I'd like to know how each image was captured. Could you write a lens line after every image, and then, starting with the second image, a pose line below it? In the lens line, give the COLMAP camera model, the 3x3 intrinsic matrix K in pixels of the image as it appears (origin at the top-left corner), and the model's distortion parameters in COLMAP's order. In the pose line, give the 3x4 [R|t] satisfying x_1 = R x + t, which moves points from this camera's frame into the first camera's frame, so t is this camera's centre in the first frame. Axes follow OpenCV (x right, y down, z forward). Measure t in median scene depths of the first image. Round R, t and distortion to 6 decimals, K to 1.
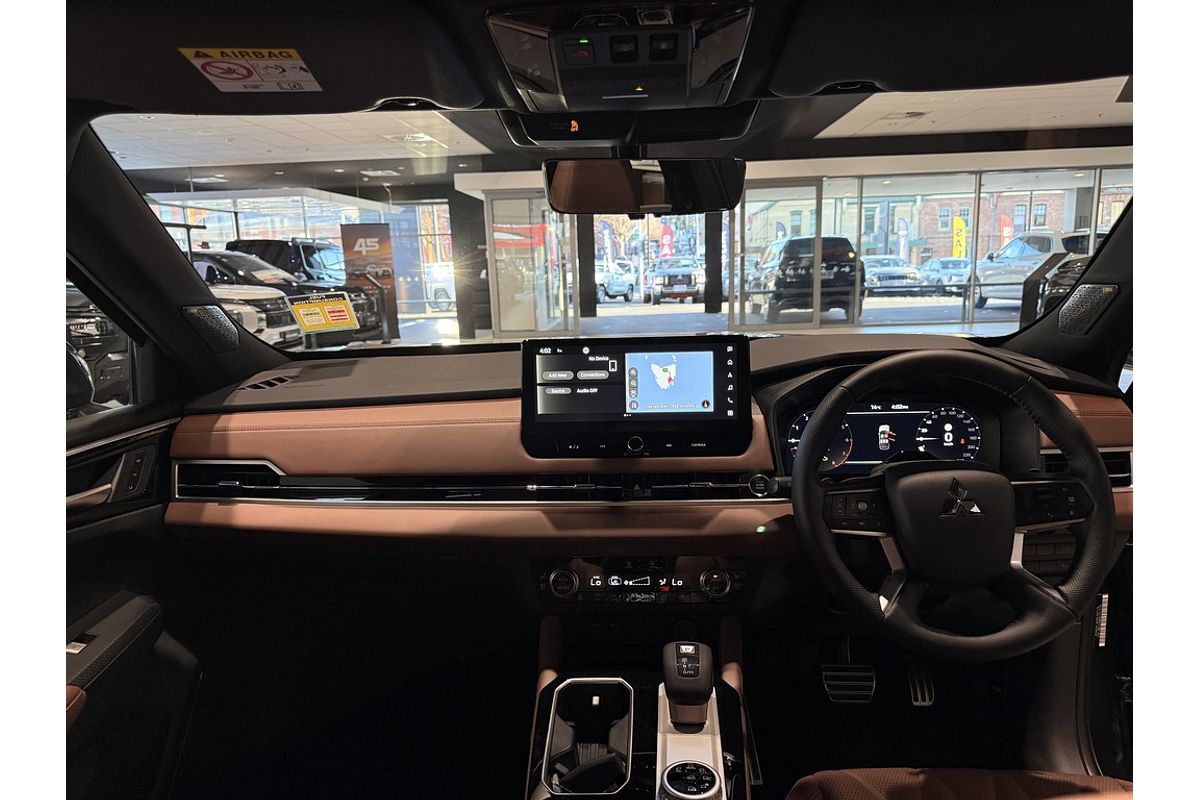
lens RADIAL K [[763.0, 0, 593.6], [0, 763.0, 399.8], [0, 0, 1]] dist [0.006684, -0.021295]
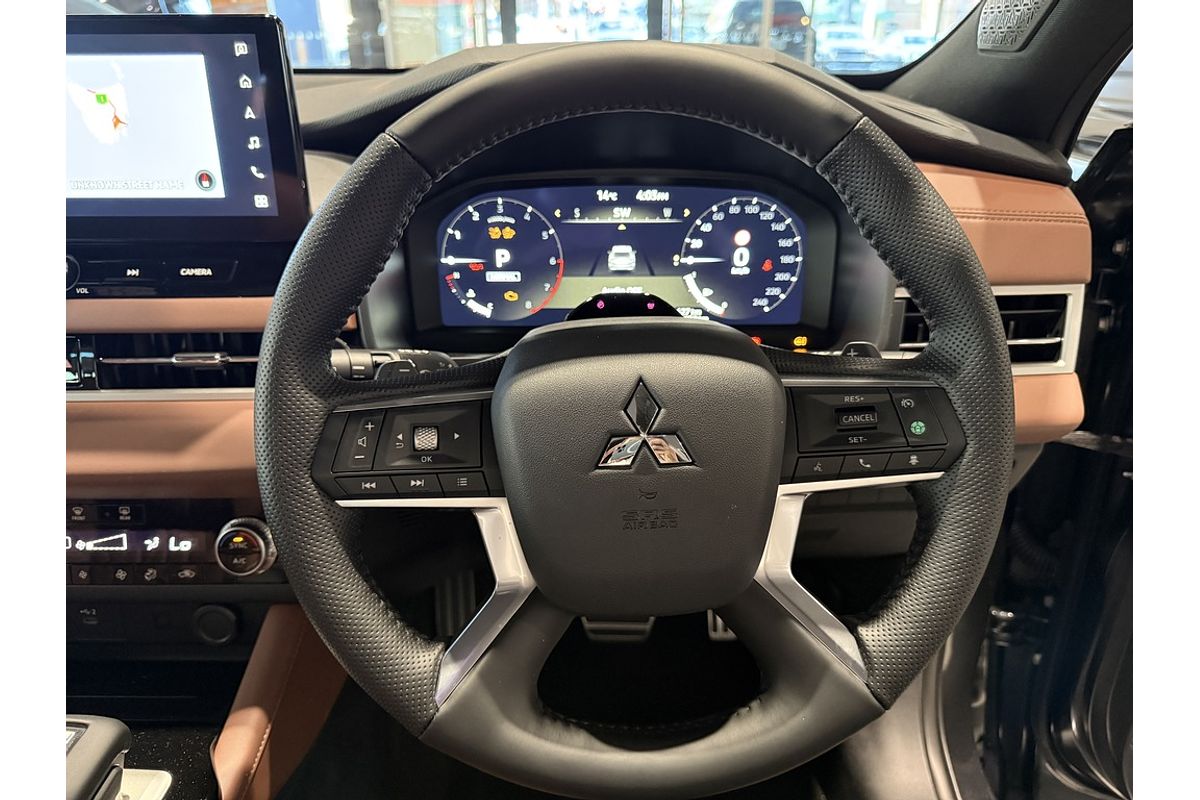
lens RADIAL K [[763.0, 0, 608.9], [0, 763.0, 410.5], [0, 0, 1]] dist [0.006684, -0.021295]
pose [[0.996464, -0.005447, 0.083842, 0.331654], [-0.018001, 0.960883, 0.276368, 0.007101], [-0.082067, -0.276900, 0.957388, 0.482321]]
